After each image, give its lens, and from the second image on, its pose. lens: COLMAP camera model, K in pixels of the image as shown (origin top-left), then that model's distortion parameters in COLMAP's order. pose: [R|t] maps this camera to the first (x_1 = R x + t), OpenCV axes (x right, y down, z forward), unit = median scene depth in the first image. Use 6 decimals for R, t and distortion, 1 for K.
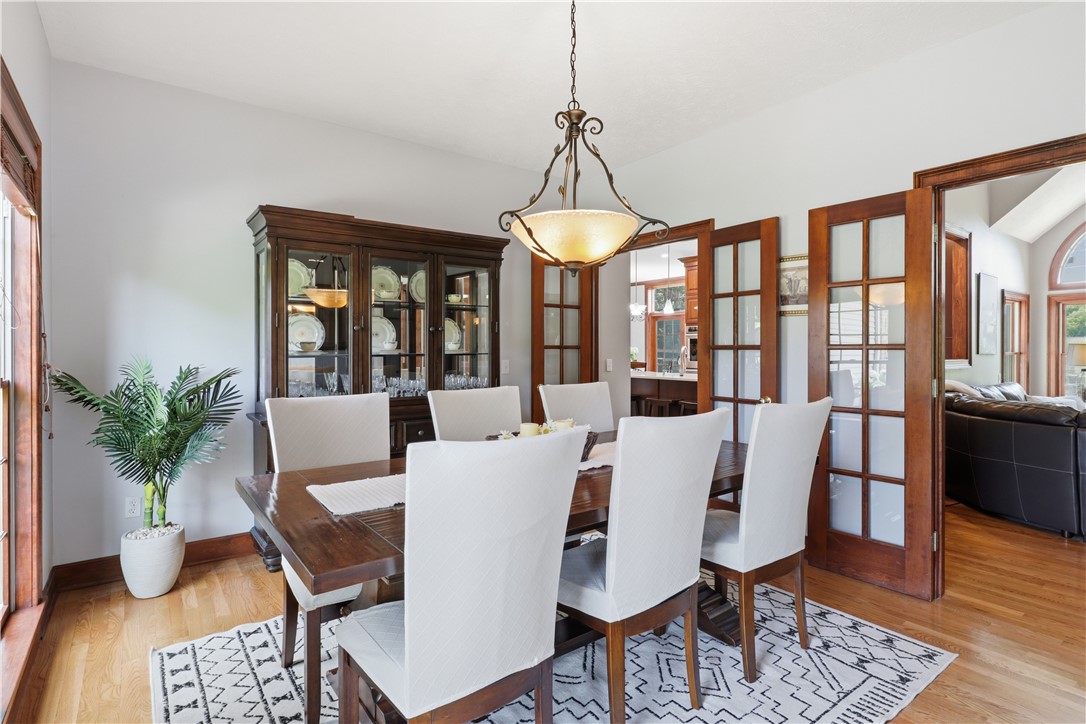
lens RADIAL K [[556.3, 0, 543.0], [0, 556.3, 362.0], [0, 0, 1]] dist [-0.002403, -0.000354]
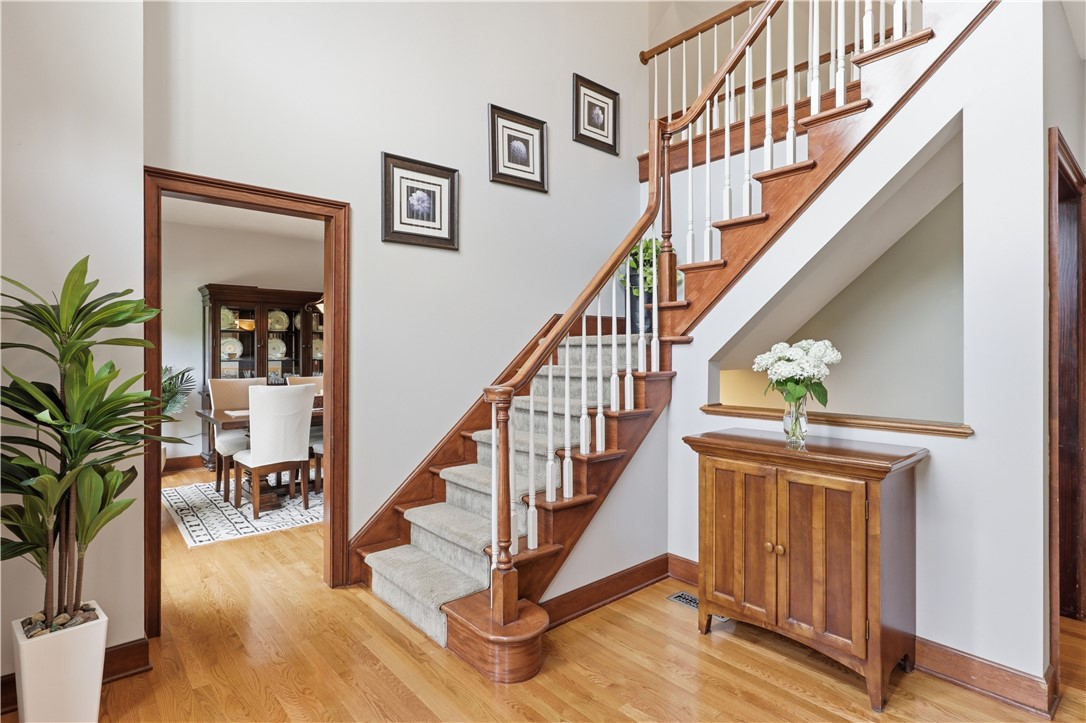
lens RADIAL K [[543.6, 0, 543.0], [0, 543.6, 361.5], [0, 0, 1]] dist [0.001266, 0.000474]
pose [[0.996583, -0.002453, 0.082561, 0.492177], [0.002924, 0.999980, -0.005585, 0.005921], [-0.082546, 0.005807, 0.996570, -0.958786]]
